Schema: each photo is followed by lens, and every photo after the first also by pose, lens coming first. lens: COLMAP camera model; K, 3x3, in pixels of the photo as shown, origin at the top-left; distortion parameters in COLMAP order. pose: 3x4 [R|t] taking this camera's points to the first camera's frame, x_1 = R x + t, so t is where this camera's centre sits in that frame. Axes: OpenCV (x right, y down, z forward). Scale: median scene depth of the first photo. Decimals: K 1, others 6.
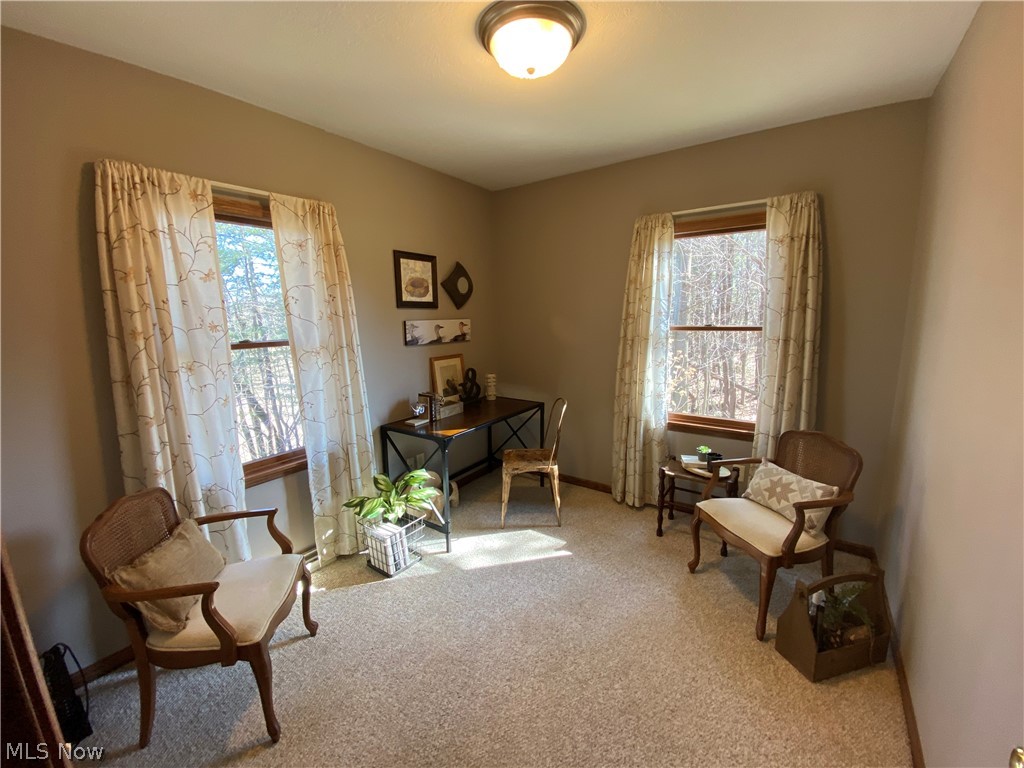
lens RADIAL K [[411.3, 0, 512.0], [0, 411.3, 384.0], [0, 0, 1]] dist [0.031186, -0.027030]
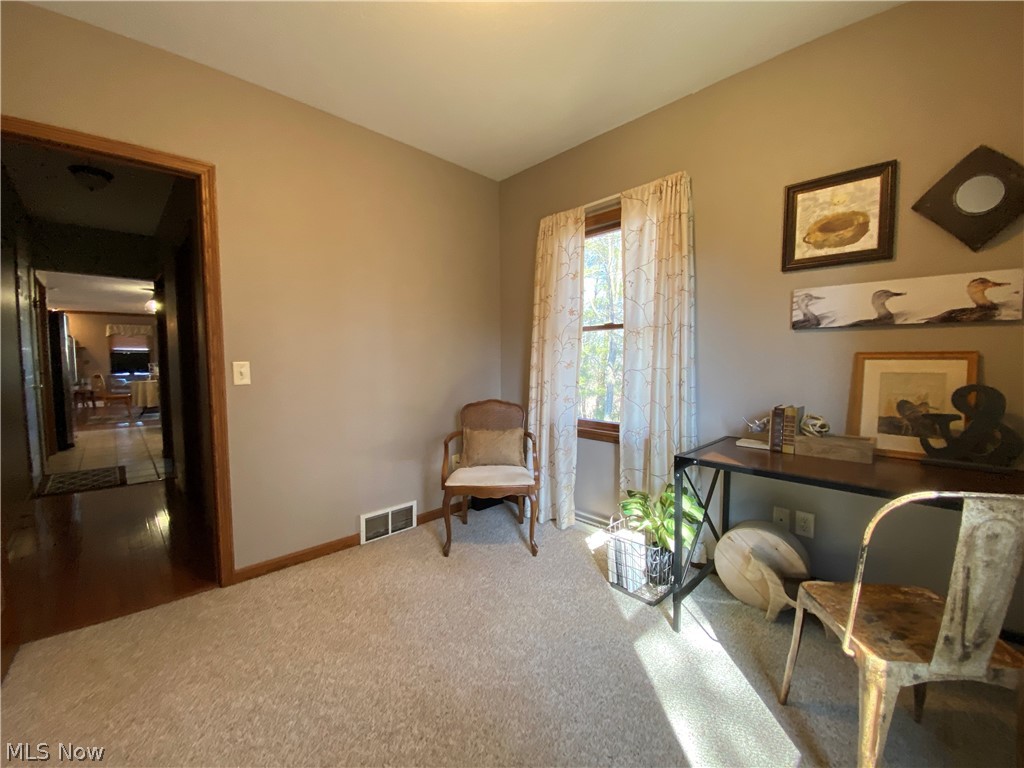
lens RADIAL K [[411.3, 0, 512.0], [0, 411.3, 384.0], [0, 0, 1]] dist [0.031186, -0.027030]
pose [[-0.183817, 0.081421, -0.979583, 0.458076], [-0.157393, 0.981267, 0.111095, -0.012378], [0.970278, 0.174600, -0.167559, 0.696461]]
